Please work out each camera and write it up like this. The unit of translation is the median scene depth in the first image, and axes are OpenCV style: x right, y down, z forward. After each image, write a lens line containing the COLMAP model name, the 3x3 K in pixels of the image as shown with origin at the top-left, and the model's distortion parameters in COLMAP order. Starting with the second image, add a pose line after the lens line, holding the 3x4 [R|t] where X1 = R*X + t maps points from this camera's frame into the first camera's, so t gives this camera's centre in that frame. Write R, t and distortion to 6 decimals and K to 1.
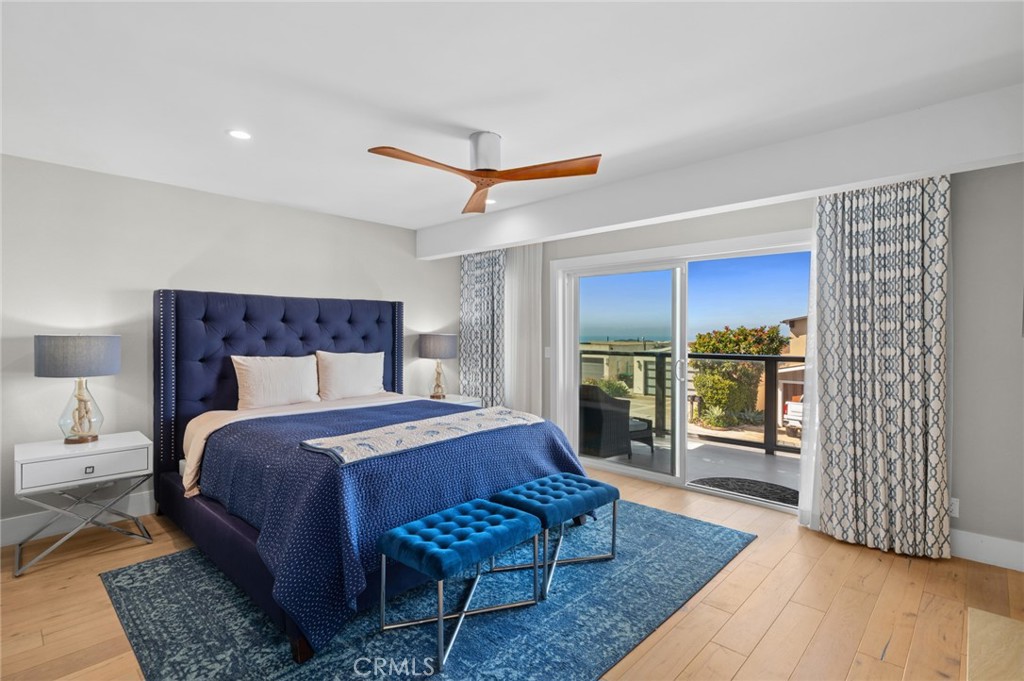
lens RADIAL K [[495.6, 0, 515.3], [0, 495.6, 336.6], [0, 0, 1]] dist [0.000614, -0.000037]
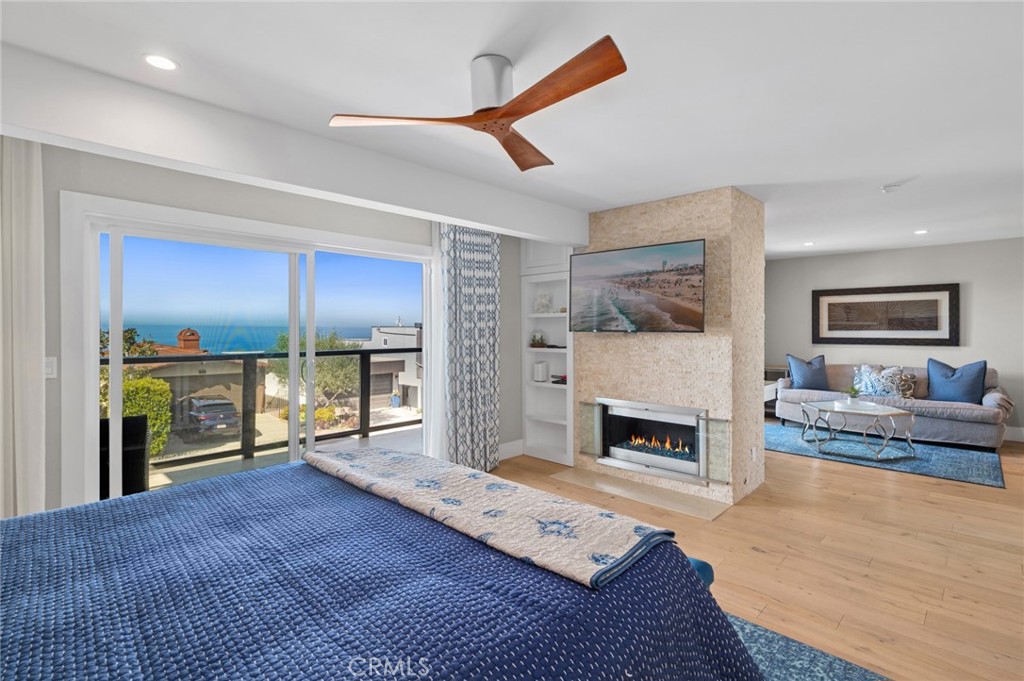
lens RADIAL K [[484.8, 0, 515.3], [0, 484.8, 332.7], [0, 0, 1]] dist [0.003206, -0.000275]
pose [[0.010641, -0.001167, 0.999943, -0.627517], [0.005089, 0.999986, 0.001113, 0.001912], [-0.999930, 0.005077, 0.010647, 0.758503]]
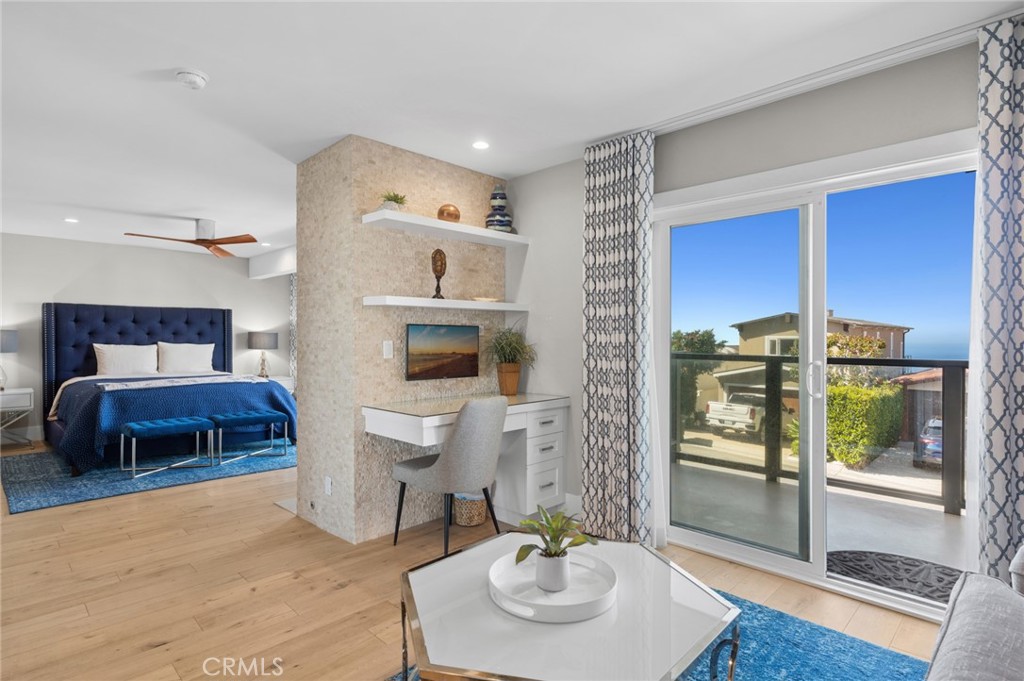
lens RADIAL K [[538.1, 0, 511.1], [0, 538.1, 343.9], [0, 0, 1]] dist [0.019074, -0.000145]
pose [[0.999078, 0.002310, -0.042874, 0.782027], [-0.002240, 0.999996, 0.001660, 0.031000], [0.042878, -0.001562, 0.999079, -0.642005]]
